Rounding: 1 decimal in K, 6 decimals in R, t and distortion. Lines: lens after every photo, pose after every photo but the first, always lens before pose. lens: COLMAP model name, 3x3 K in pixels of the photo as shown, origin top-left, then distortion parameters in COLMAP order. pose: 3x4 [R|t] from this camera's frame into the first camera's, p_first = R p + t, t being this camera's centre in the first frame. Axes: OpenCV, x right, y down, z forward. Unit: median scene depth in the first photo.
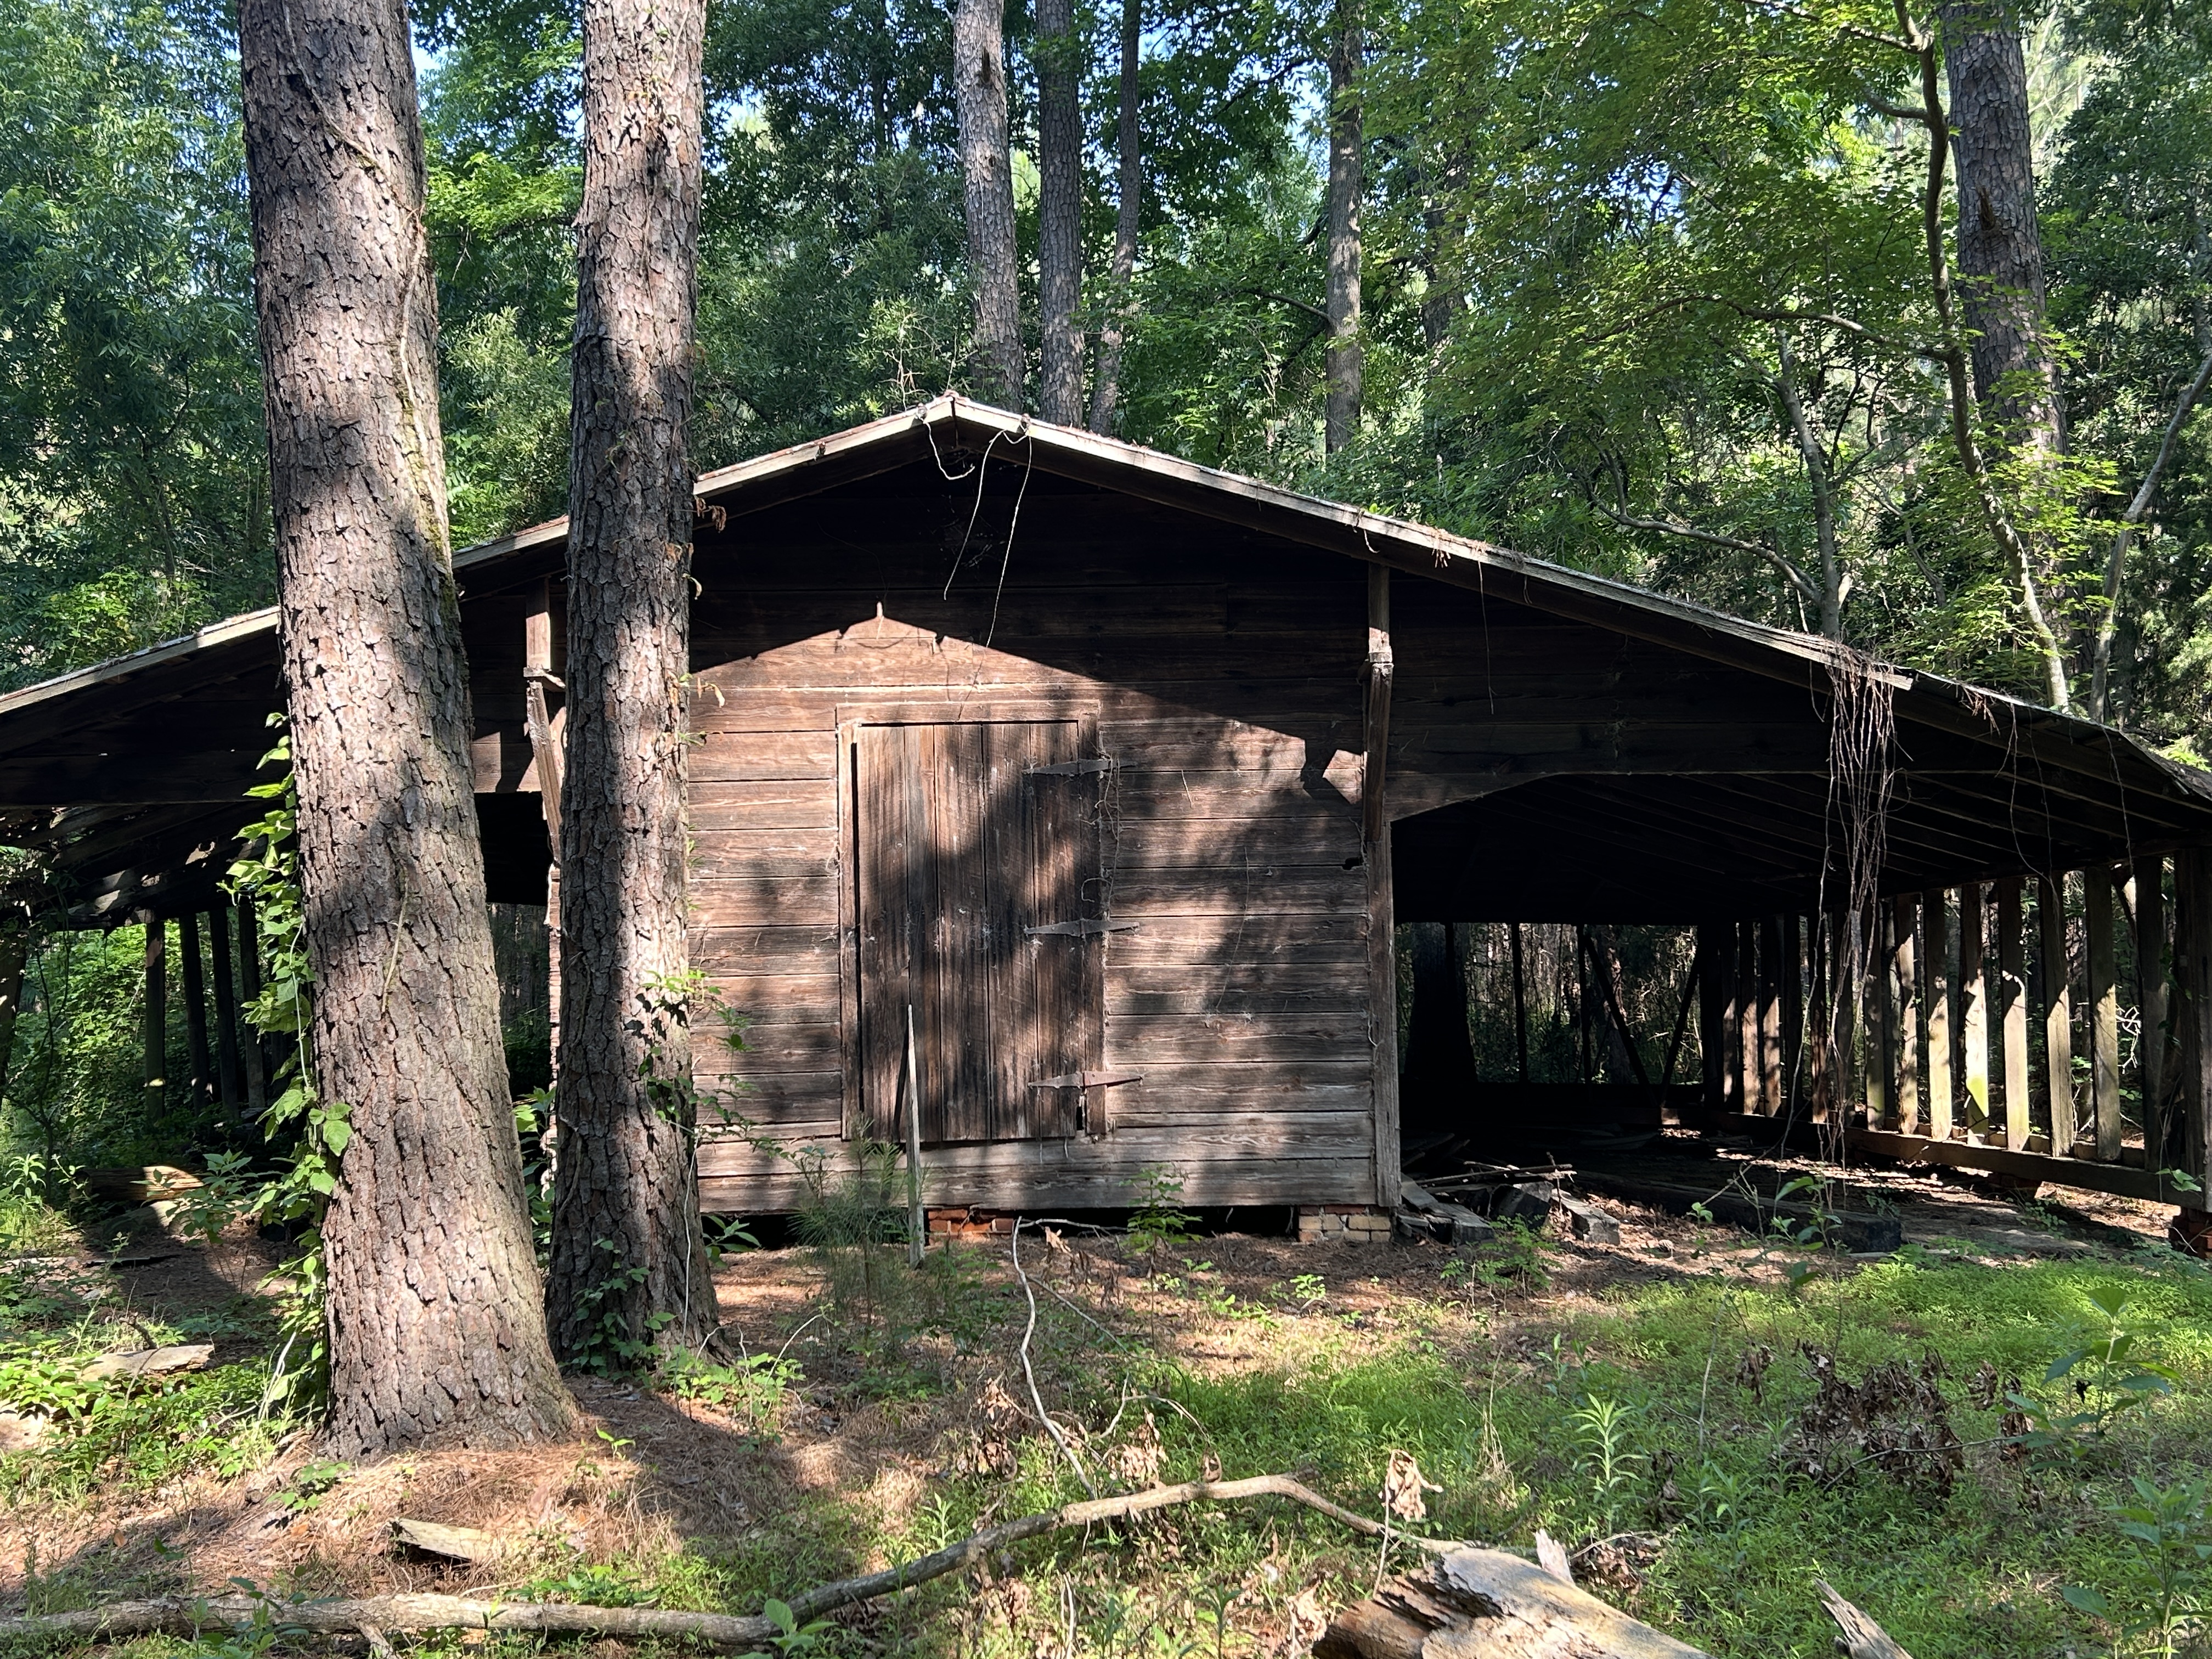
lens RADIAL K [[2183.1, 0, 1106.0], [0, 2183.1, 829.5], [0, 0, 1]] dist [0.188302, -0.615821]
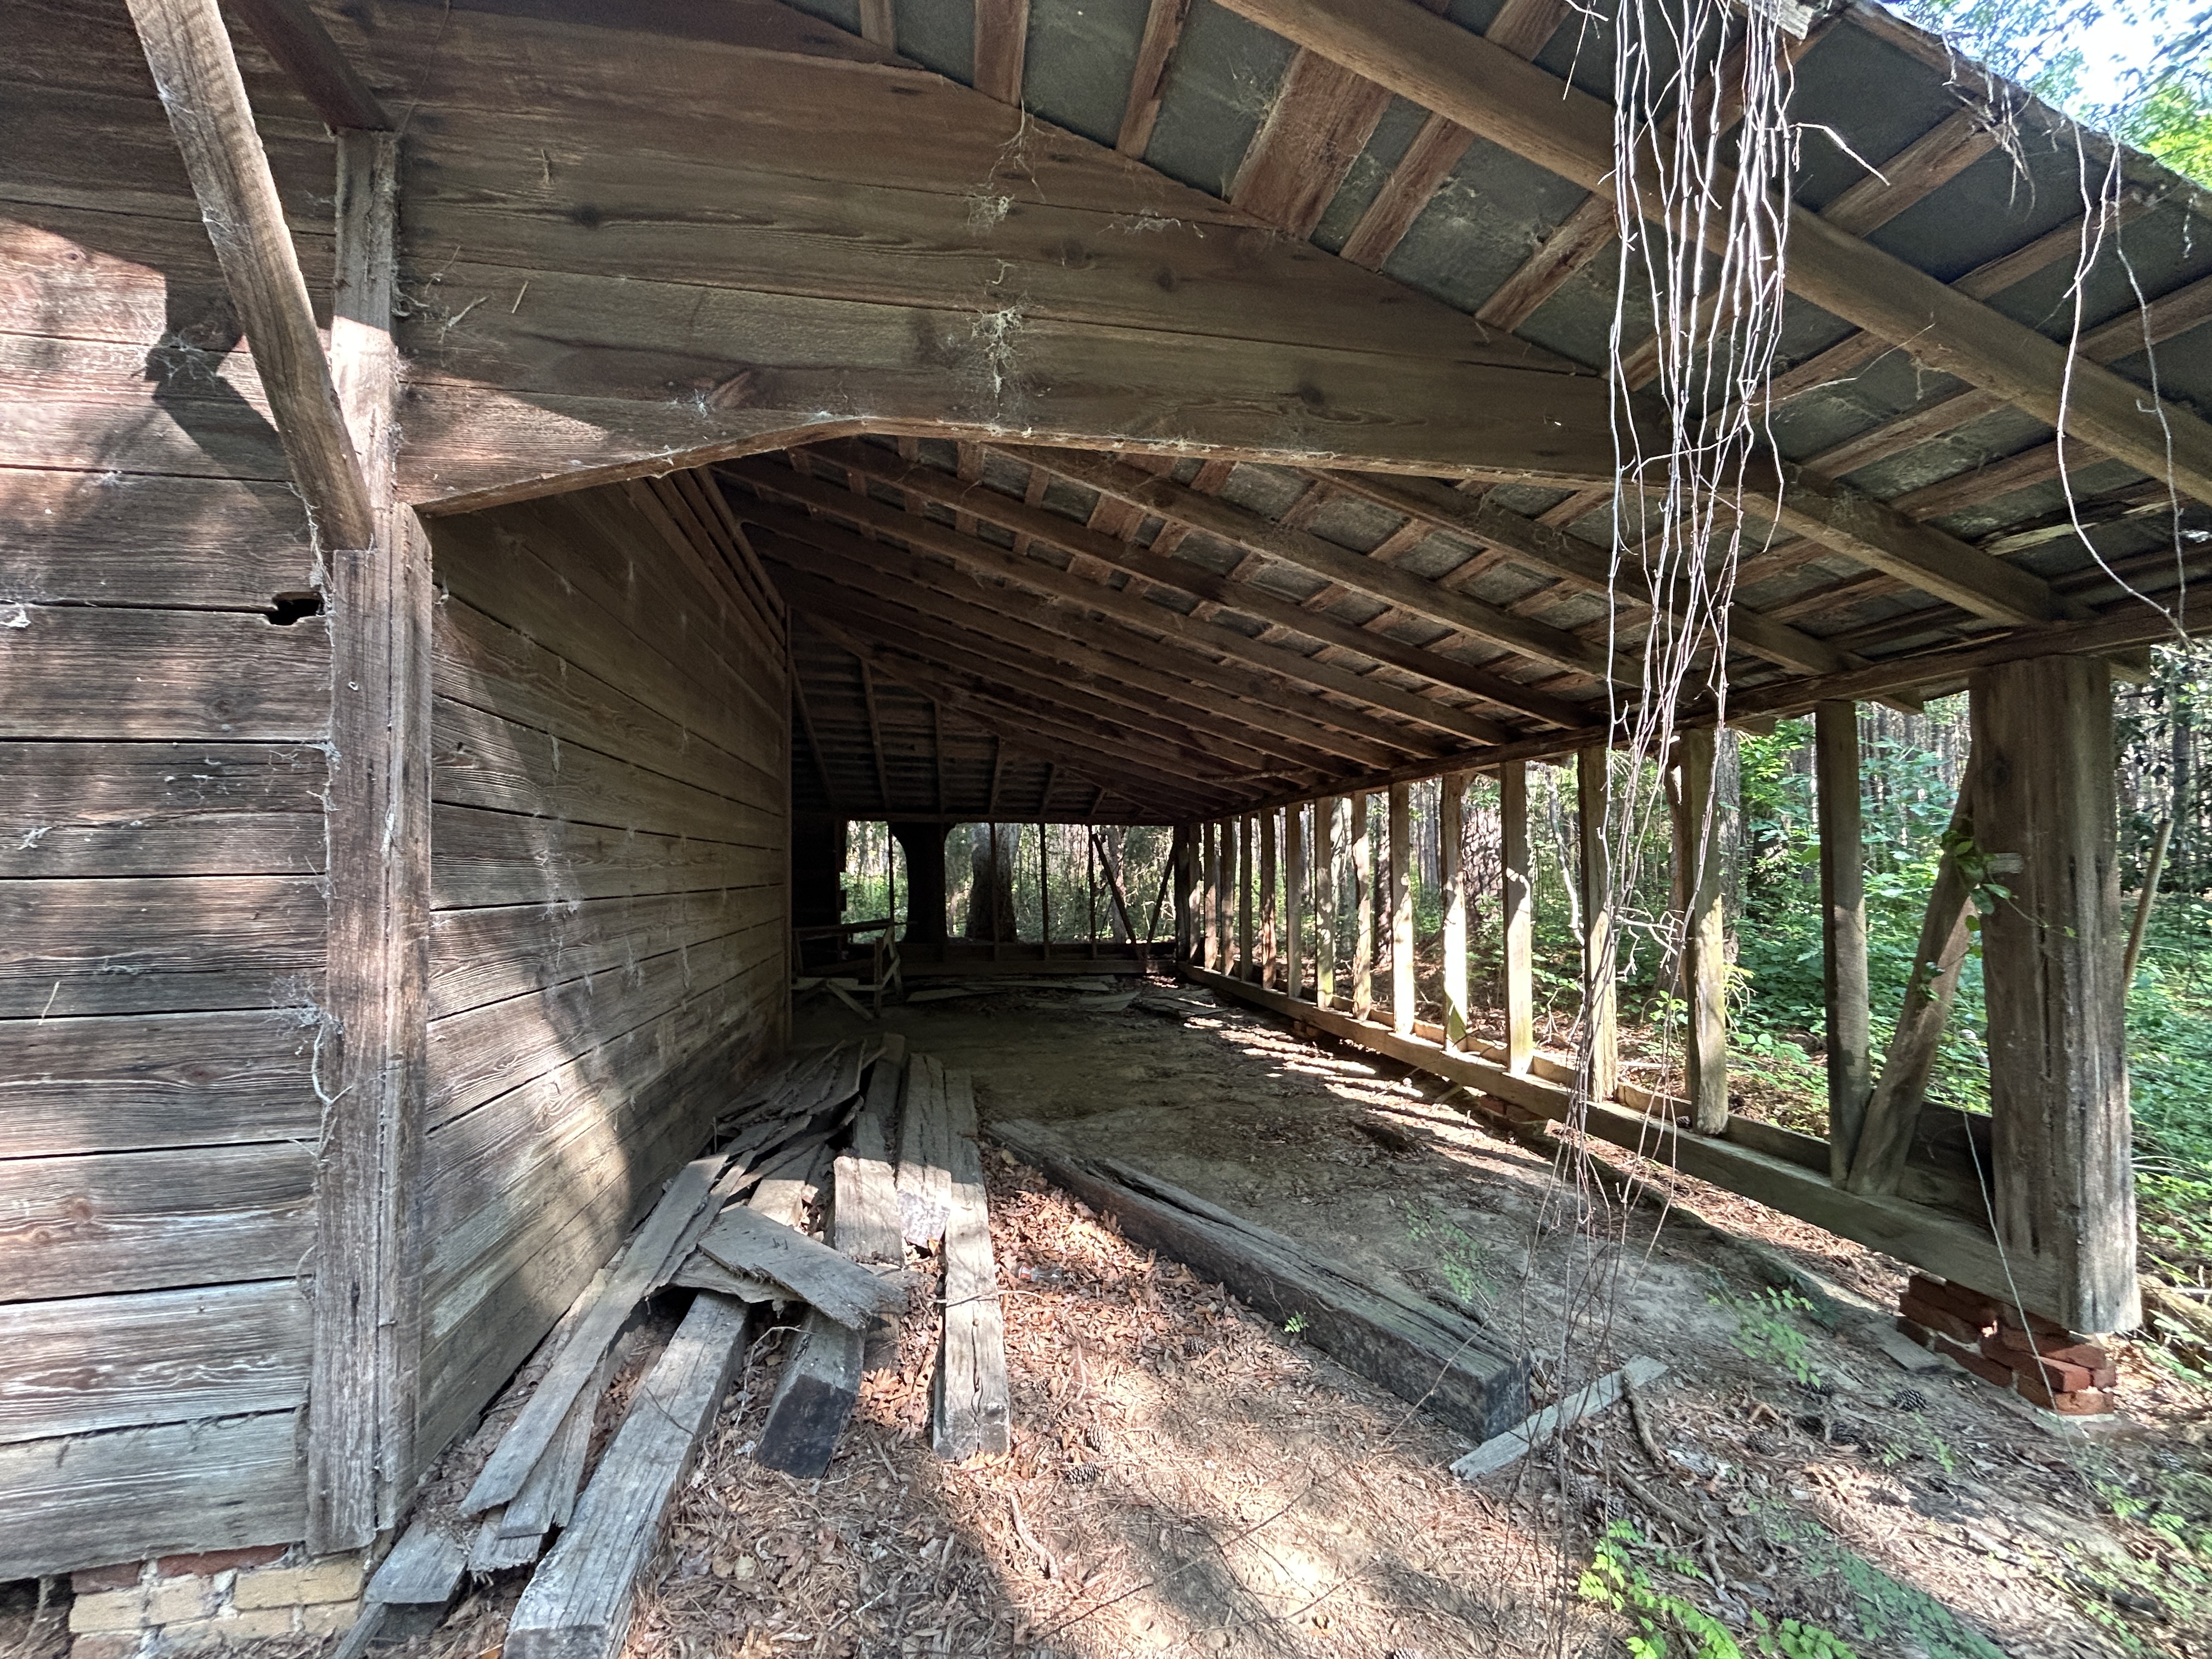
lens RADIAL K [[889.0, 0, 1112.8], [0, 889.0, 763.9], [0, 0, 1]] dist [0.000674, 0.000083]
pose [[0.981144, 0.022875, 0.191921, 0.202511], [-0.016199, 0.999210, -0.036283, 0.041416], [-0.192600, 0.032490, 0.980739, 0.754743]]
